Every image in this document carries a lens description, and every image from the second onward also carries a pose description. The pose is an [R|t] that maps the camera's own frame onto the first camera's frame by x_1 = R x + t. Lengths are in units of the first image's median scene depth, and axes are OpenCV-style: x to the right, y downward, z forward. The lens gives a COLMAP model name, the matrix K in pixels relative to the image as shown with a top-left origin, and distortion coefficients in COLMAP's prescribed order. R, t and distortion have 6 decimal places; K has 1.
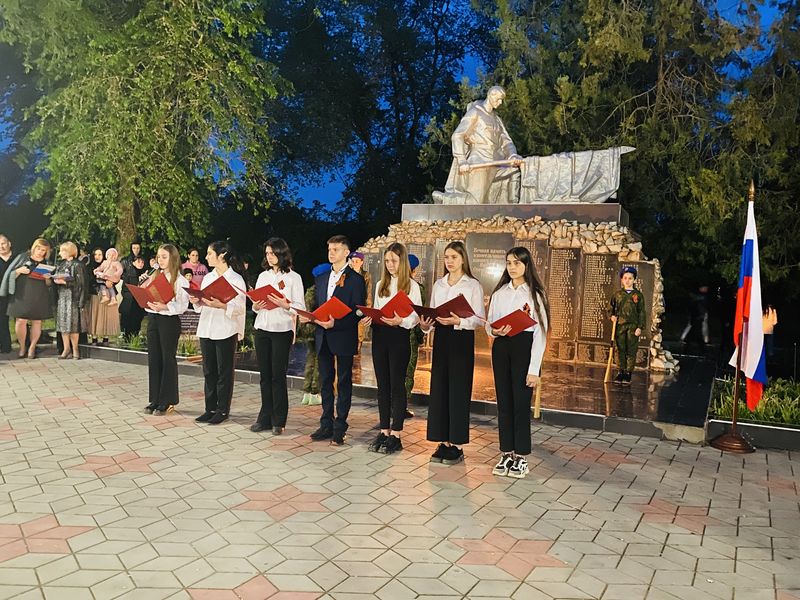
lens RADIAL K [[701.7, 0, 400.0], [0, 701.7, 300.0], [0, 0, 1]] dist [0.111669, -0.258876]
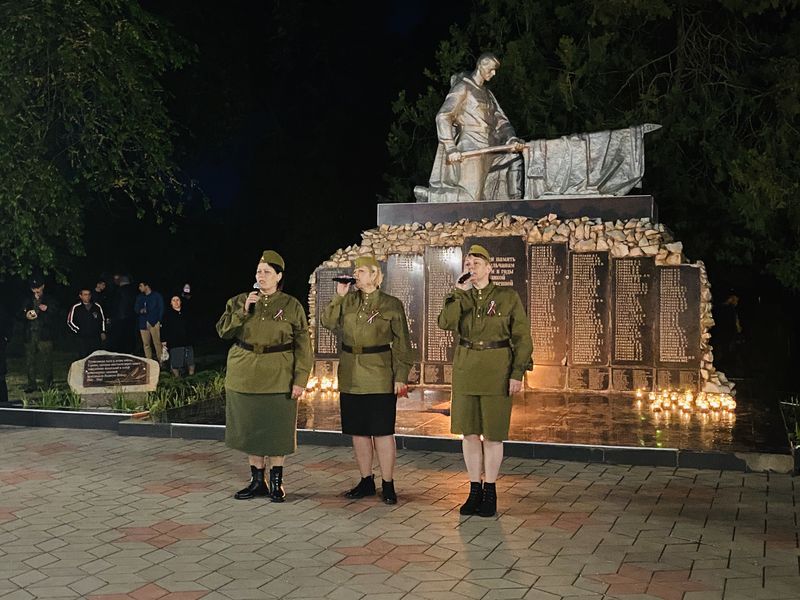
lens RADIAL K [[989.9, 0, 396.8], [0, 989.9, 294.9], [0, 0, 1]] dist [0.175601, -0.506463]
pose [[0.993214, -0.047182, 0.106305, -0.104531], [0.050389, 0.998346, -0.027693, -0.003828], [-0.104822, 0.032862, 0.993948, -0.107904]]
